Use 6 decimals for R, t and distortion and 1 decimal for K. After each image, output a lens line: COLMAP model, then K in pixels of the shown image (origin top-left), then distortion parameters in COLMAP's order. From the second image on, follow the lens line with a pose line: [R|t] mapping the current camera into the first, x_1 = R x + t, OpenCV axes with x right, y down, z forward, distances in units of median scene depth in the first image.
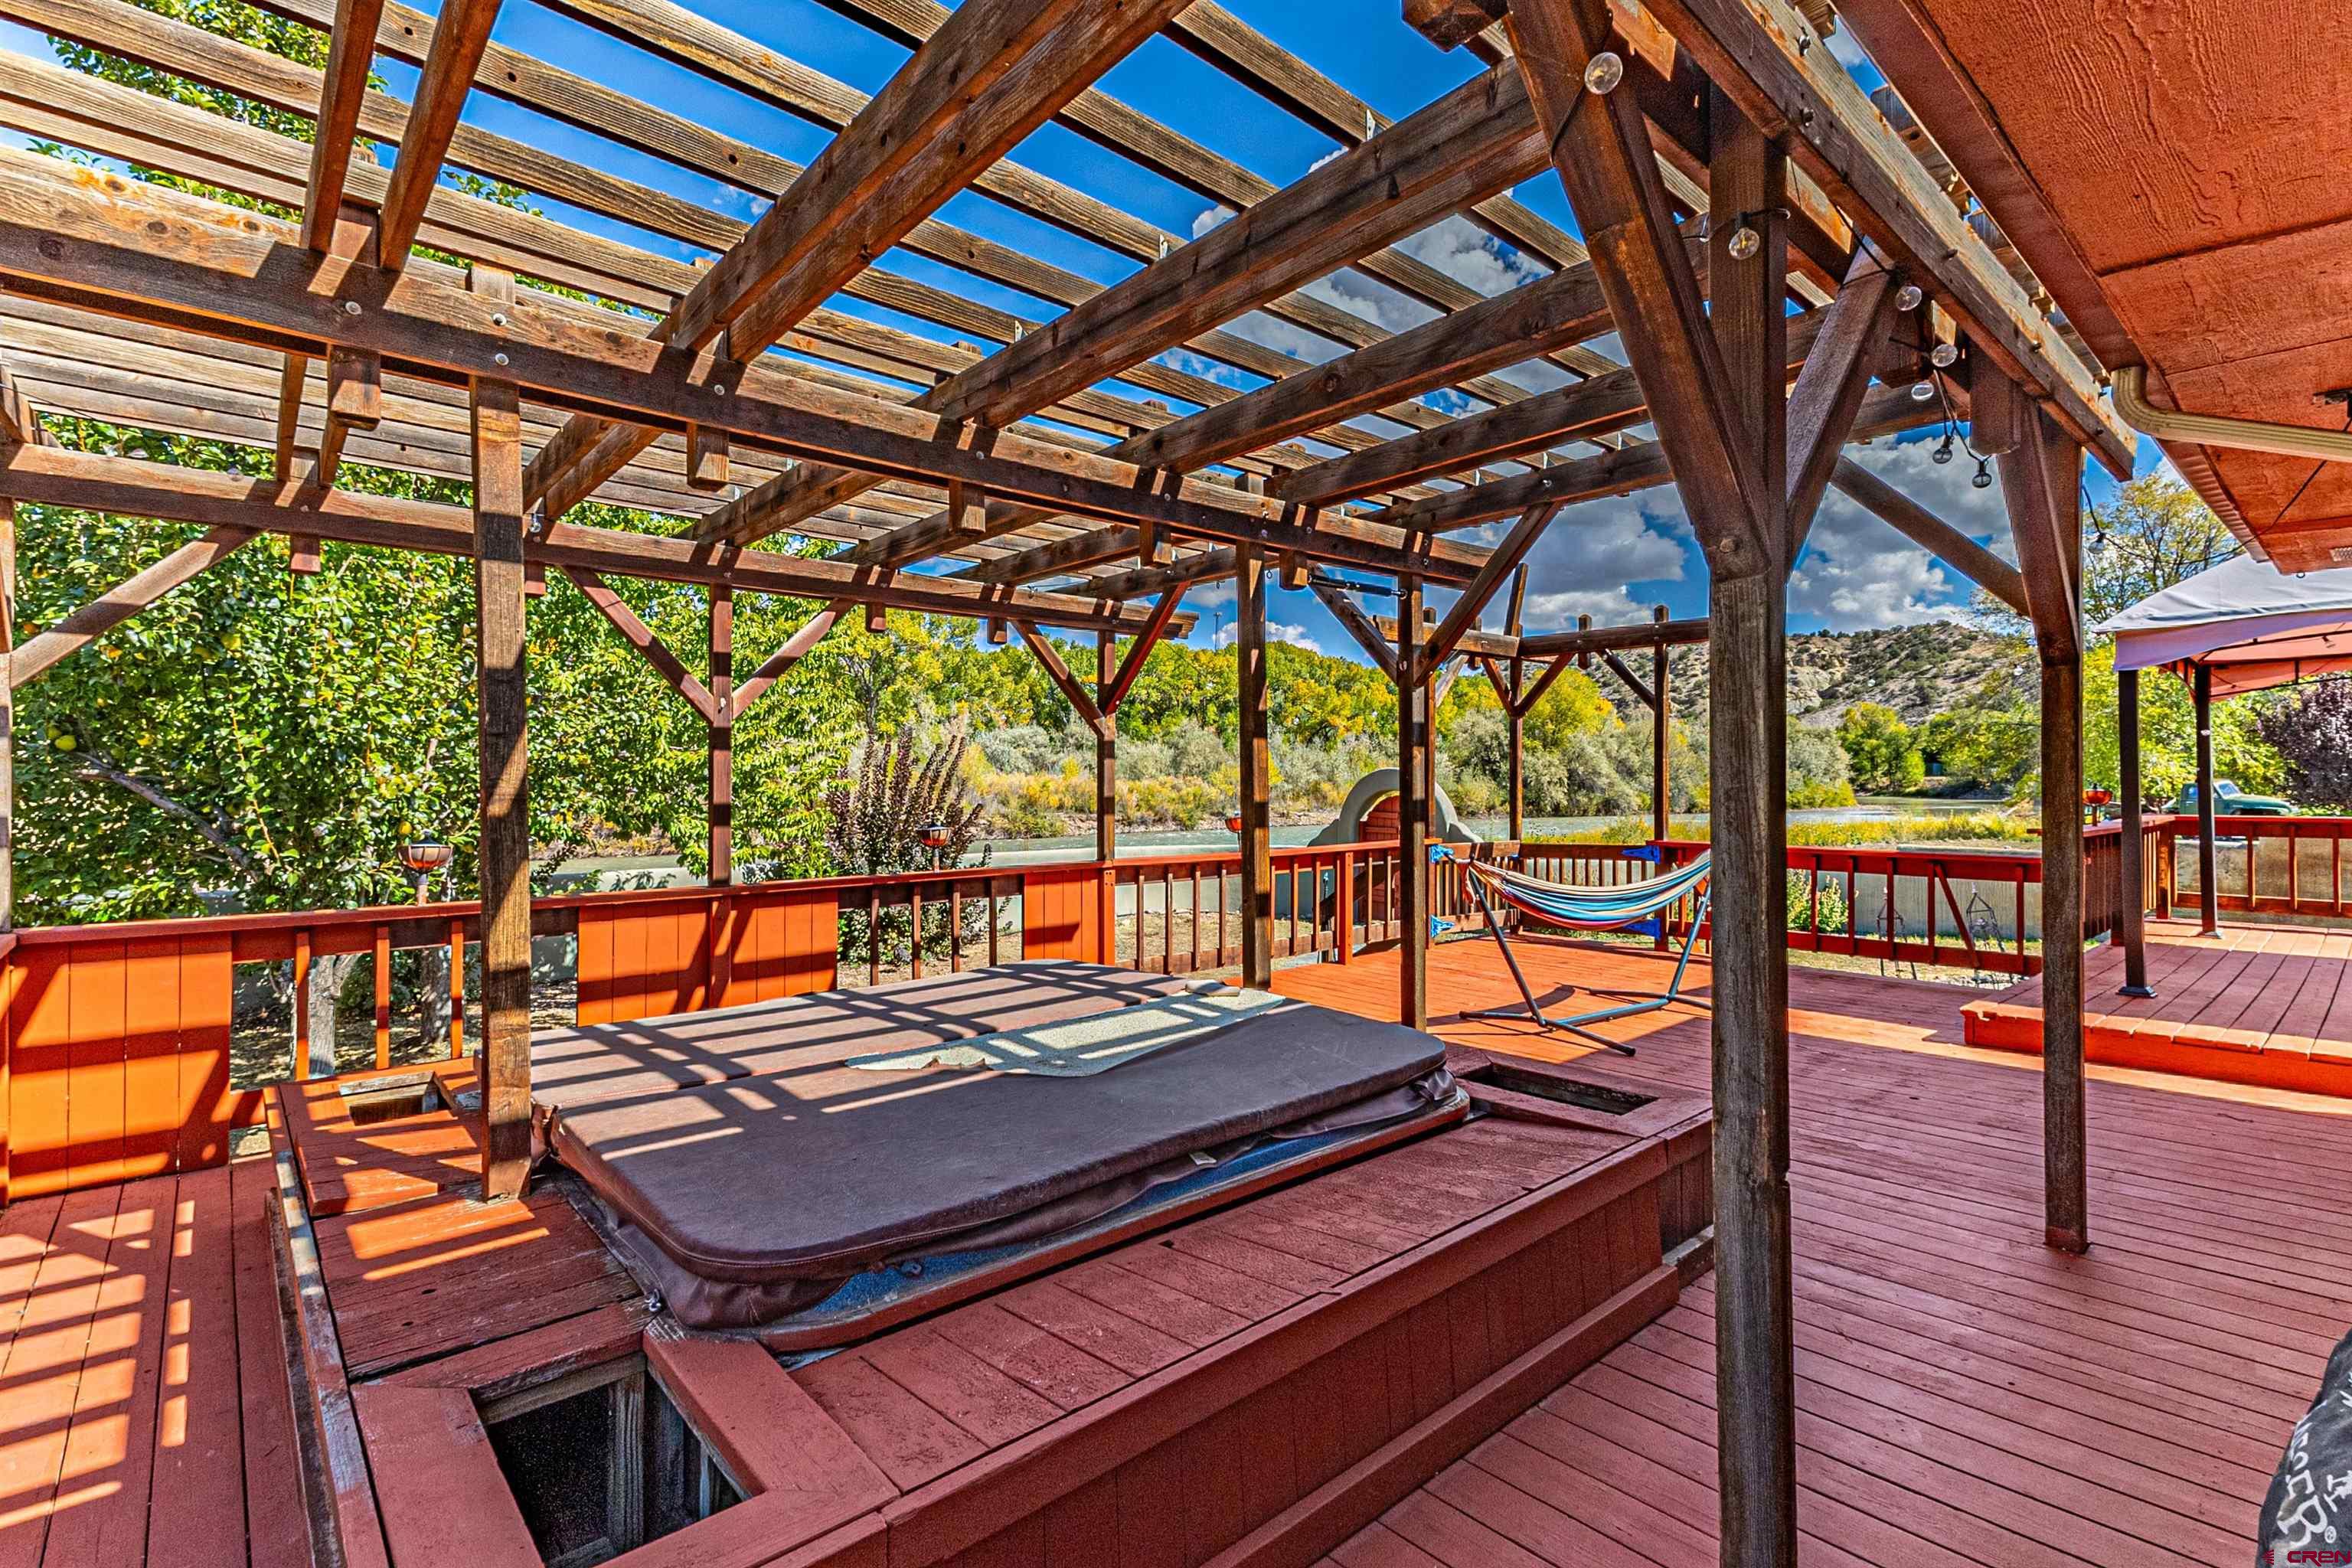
lens RADIAL K [[1079.1, 0, 1180.9], [0, 1079.1, 783.6], [0, 0, 1]] dist [0.019855, -0.003963]
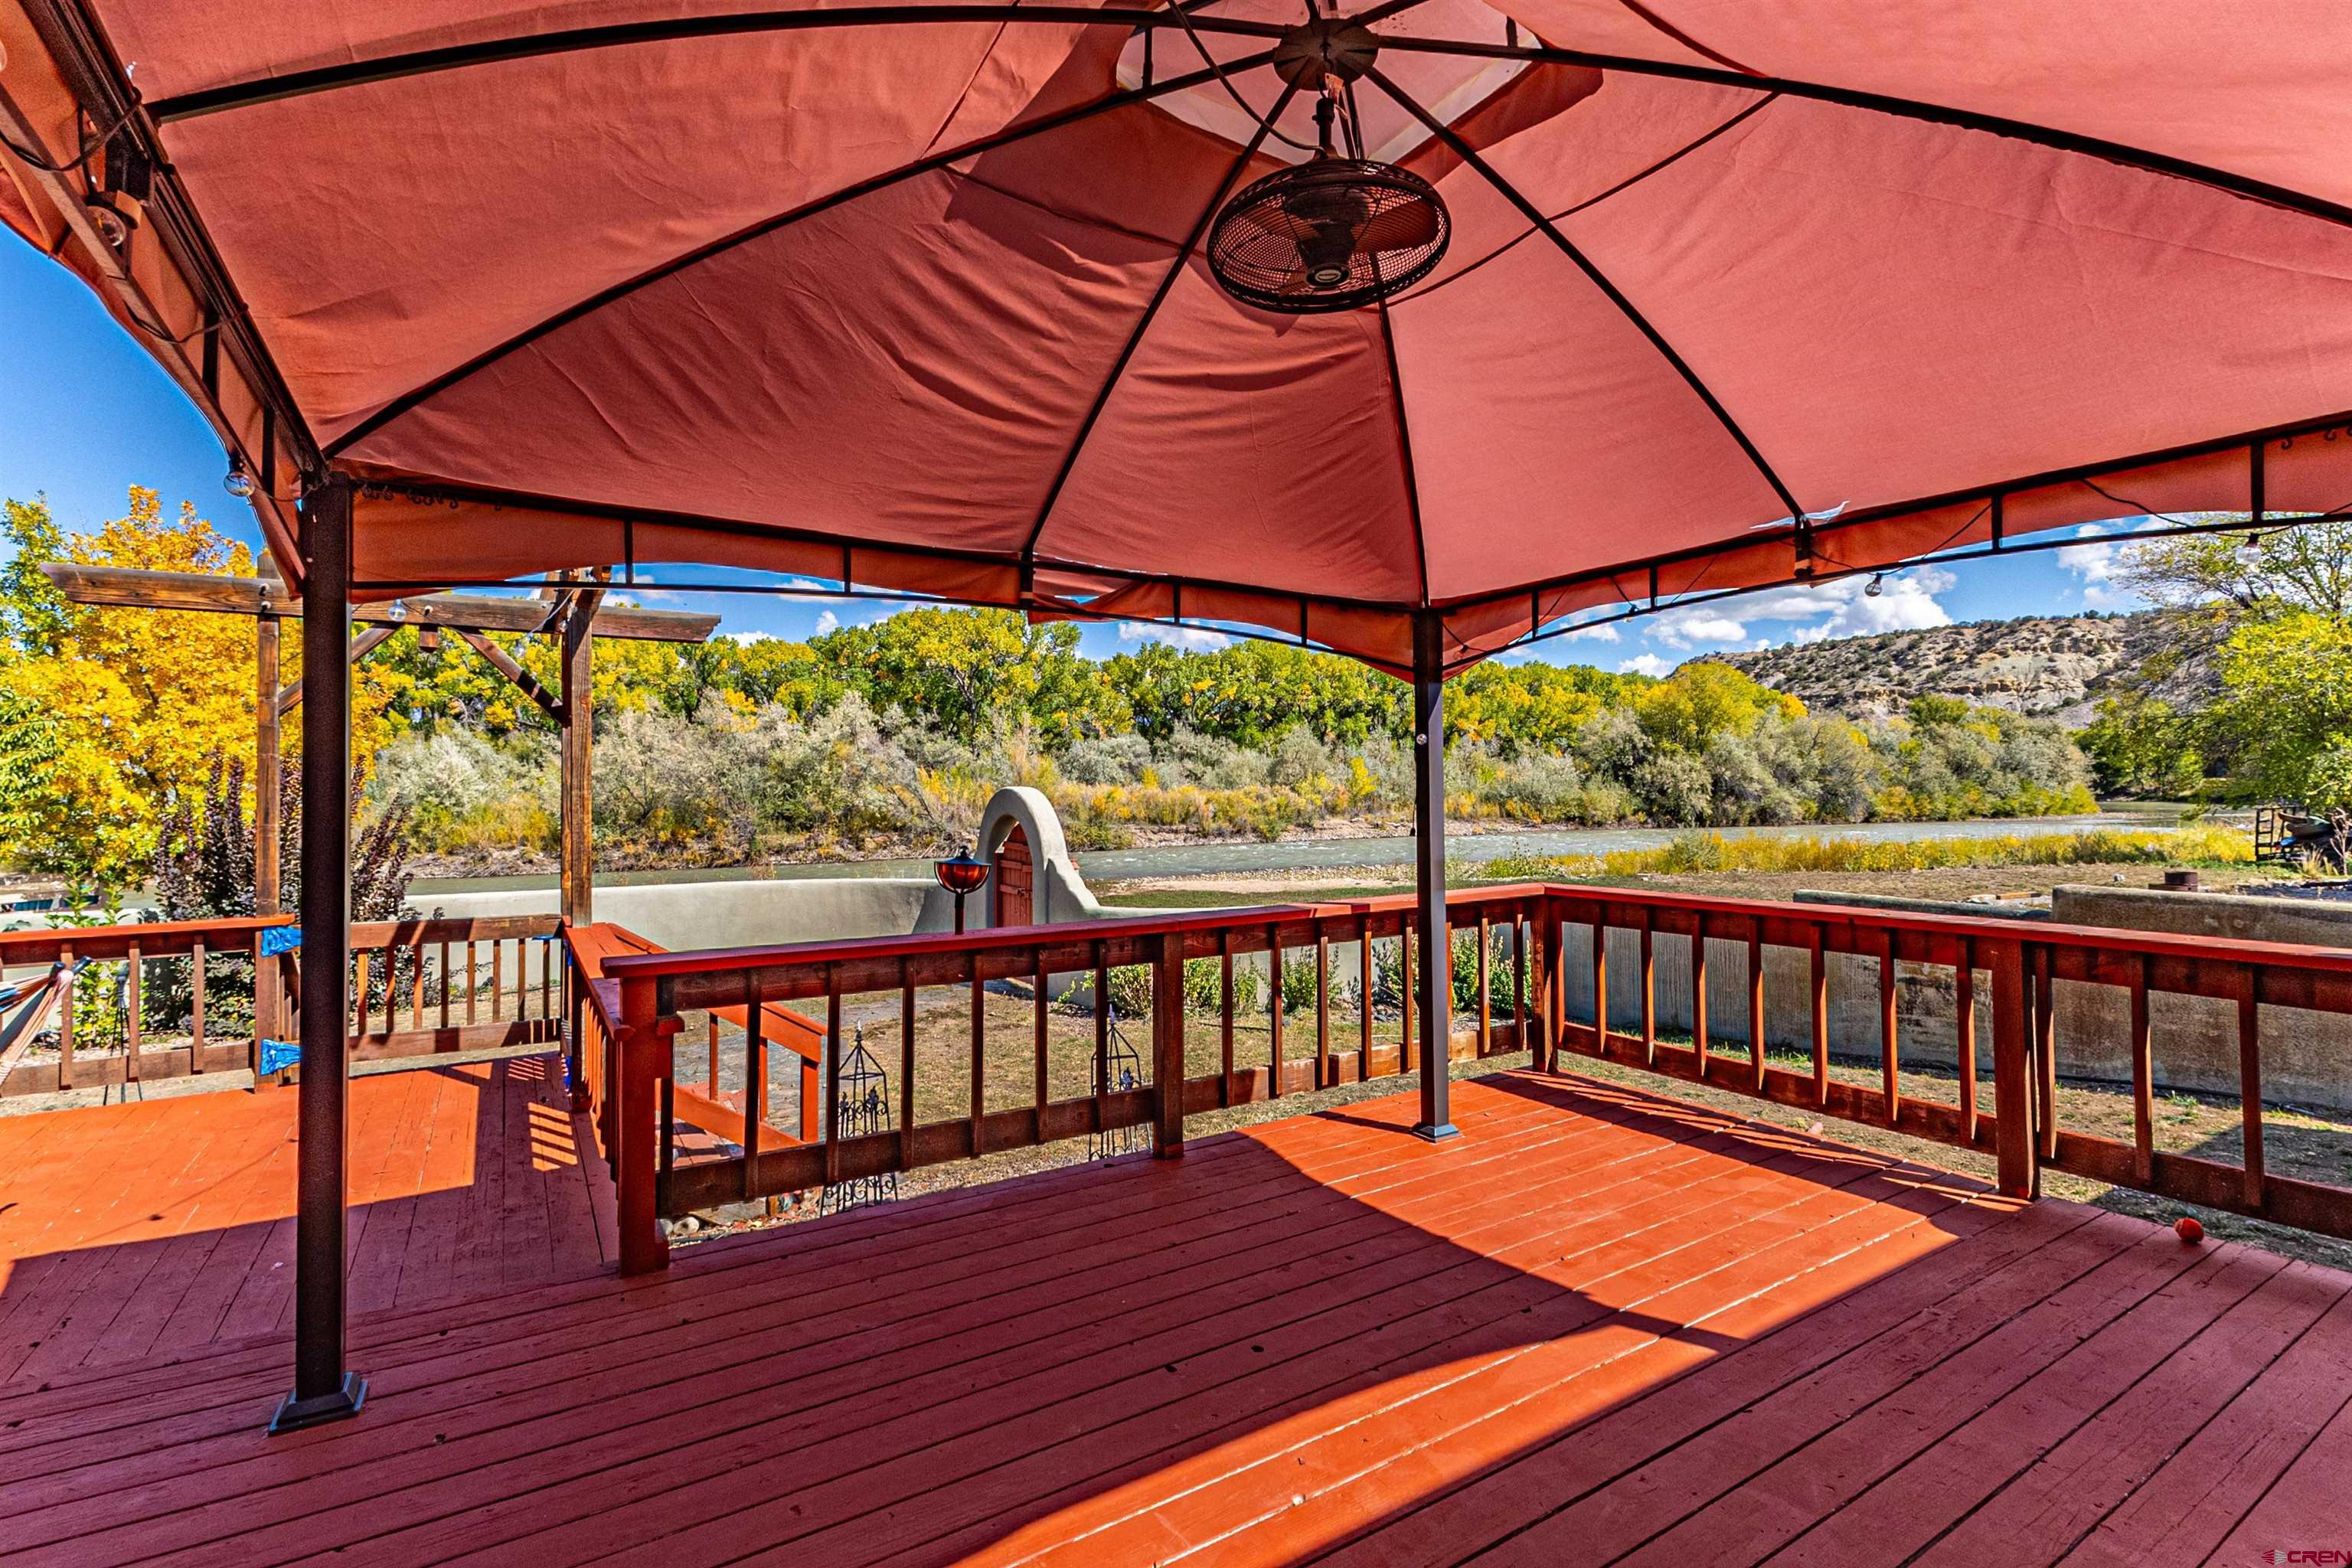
lens RADIAL K [[1079.1, 0, 1172.4], [0, 1079.1, 789.3], [0, 0, 1]] dist [0.019855, -0.003963]
pose [[0.985228, -0.006715, -0.171117, 0.067905], [0.006407, 0.999977, -0.002347, -0.001634], [0.171129, 0.001216, 0.985248, 0.035755]]
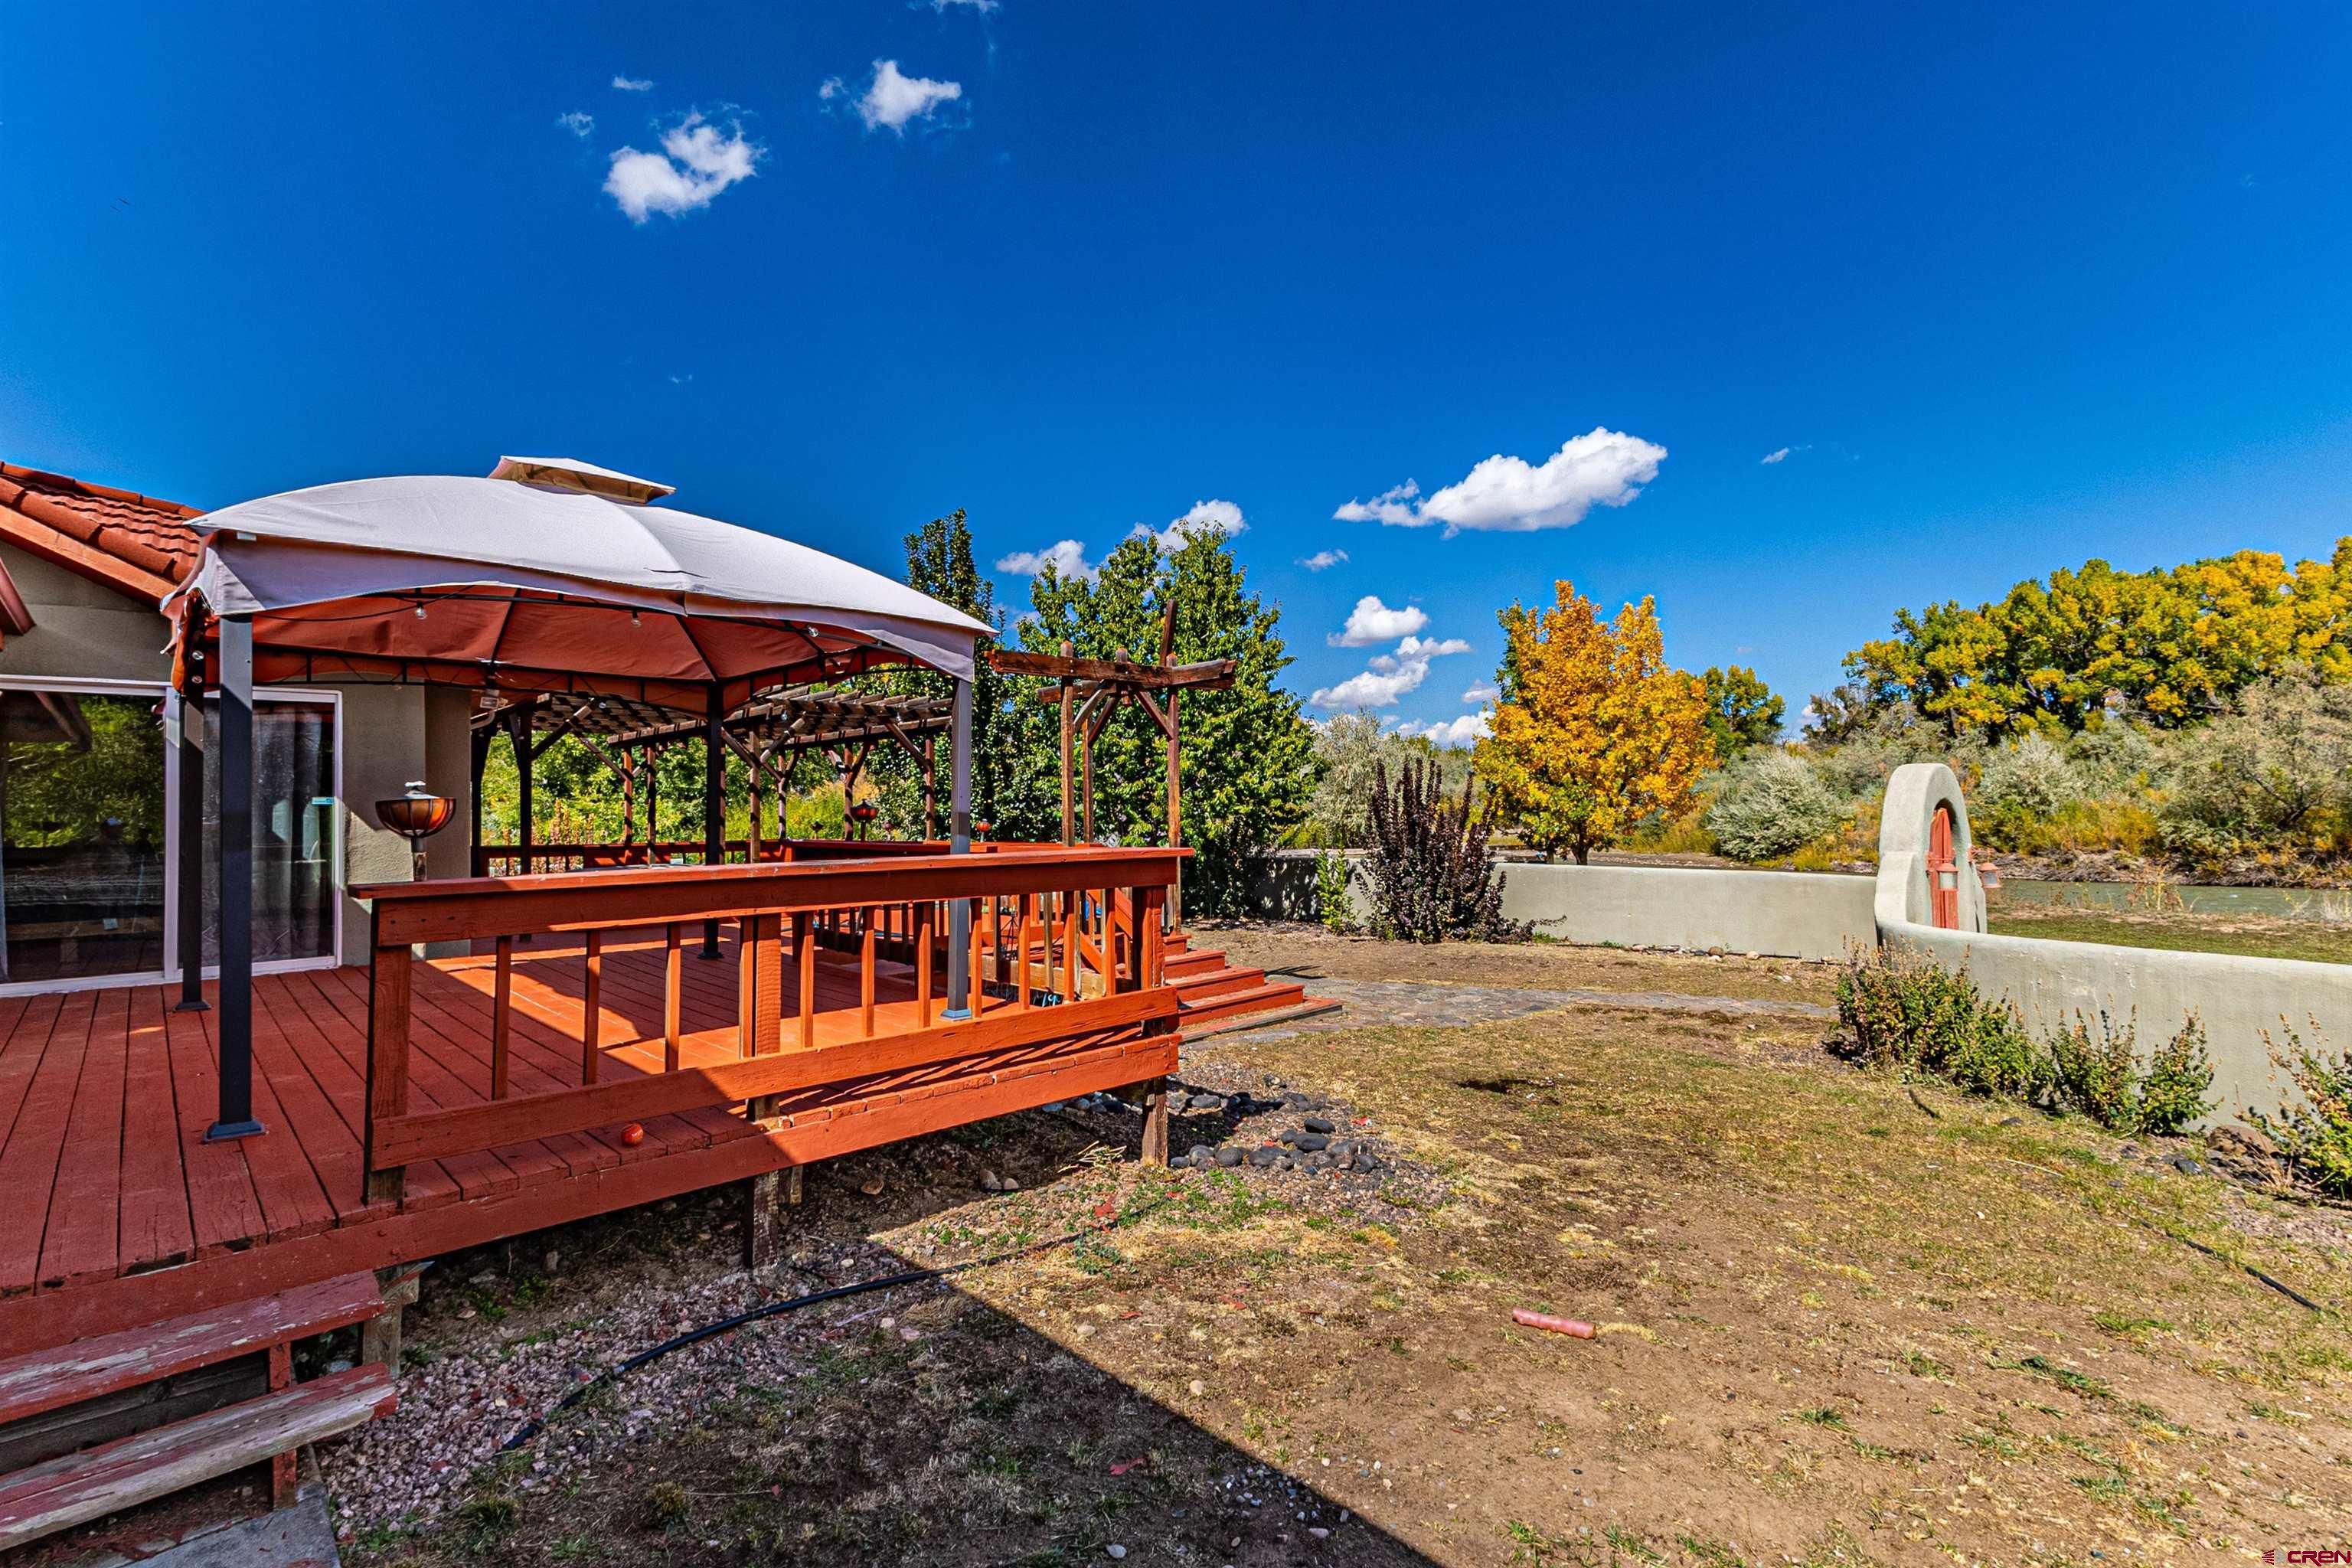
lens RADIAL K [[1079.1, 0, 1182.7], [0, 1079.1, 793.1], [0, 0, 1]] dist [0.019855, -0.003963]
pose [[0.036749, -0.018071, -0.999161, 0.119876], [0.013988, 0.999748, -0.017567, 0.001102], [0.999227, -0.013330, 0.036992, 0.084727]]
